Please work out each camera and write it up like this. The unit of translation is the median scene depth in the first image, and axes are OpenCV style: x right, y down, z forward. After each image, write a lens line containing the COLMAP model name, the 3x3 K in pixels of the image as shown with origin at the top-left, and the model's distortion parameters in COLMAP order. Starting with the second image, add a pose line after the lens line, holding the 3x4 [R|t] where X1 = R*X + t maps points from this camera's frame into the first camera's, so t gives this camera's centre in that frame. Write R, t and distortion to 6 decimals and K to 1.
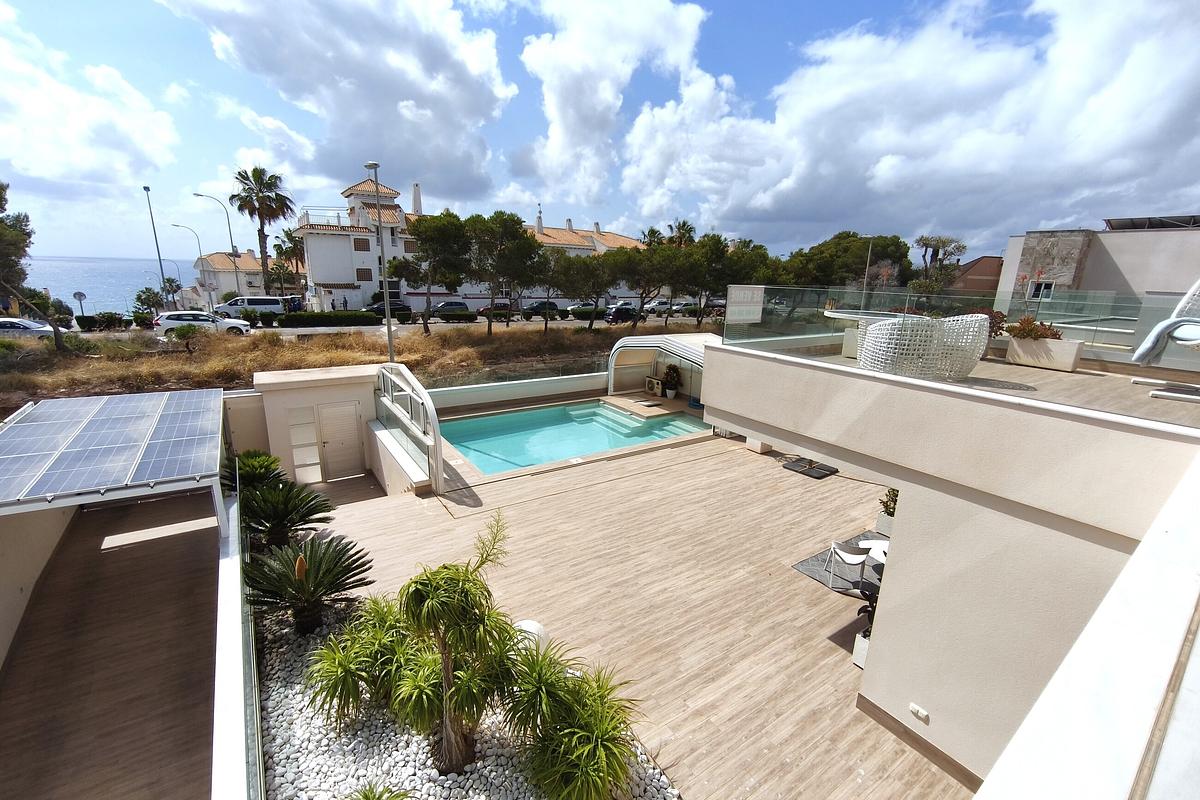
lens RADIAL K [[519.7, 0, 589.2], [0, 519.7, 410.2], [0, 0, 1]] dist [-0.003002, -0.000159]
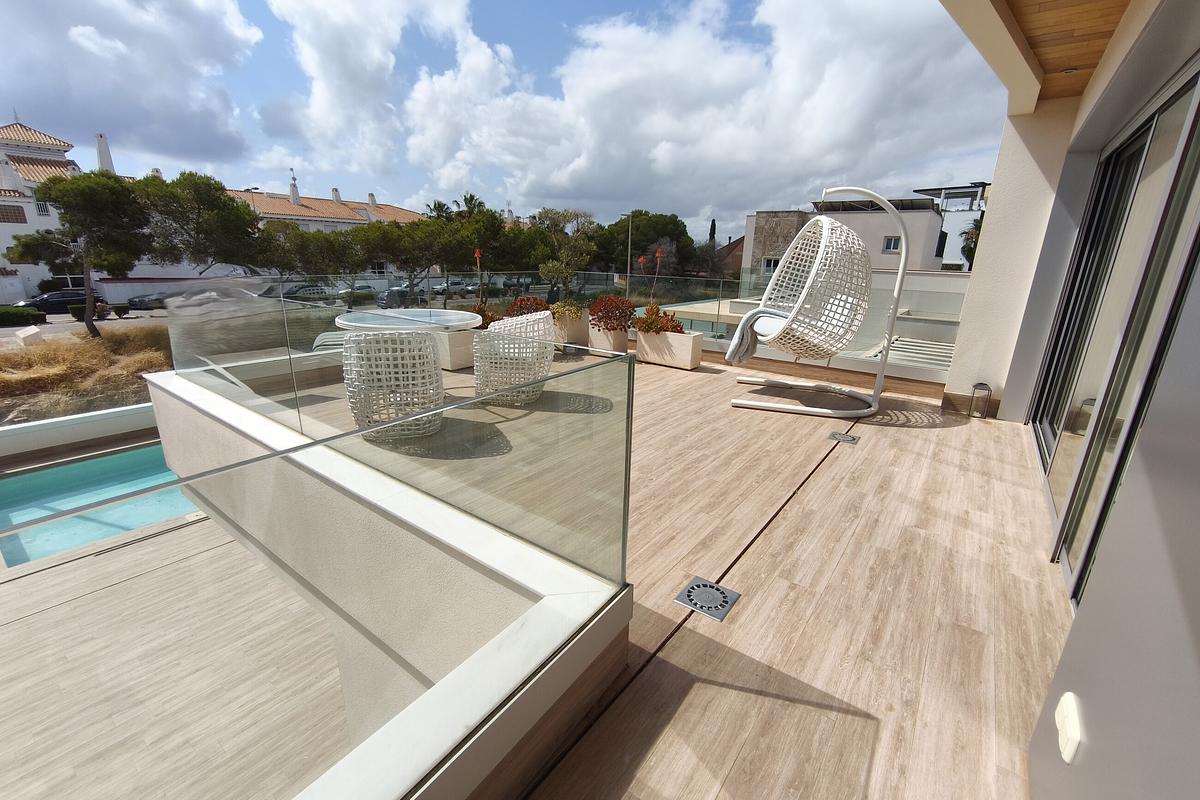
lens RADIAL K [[519.7, 0, 604.4], [0, 519.7, 388.8], [0, 0, 1]] dist [-0.003002, -0.000159]
pose [[0.939552, -0.091600, 0.329925, 0.095631], [0.090100, 0.995734, 0.019869, -0.013703], [-0.330338, 0.011058, 0.943798, 0.041839]]
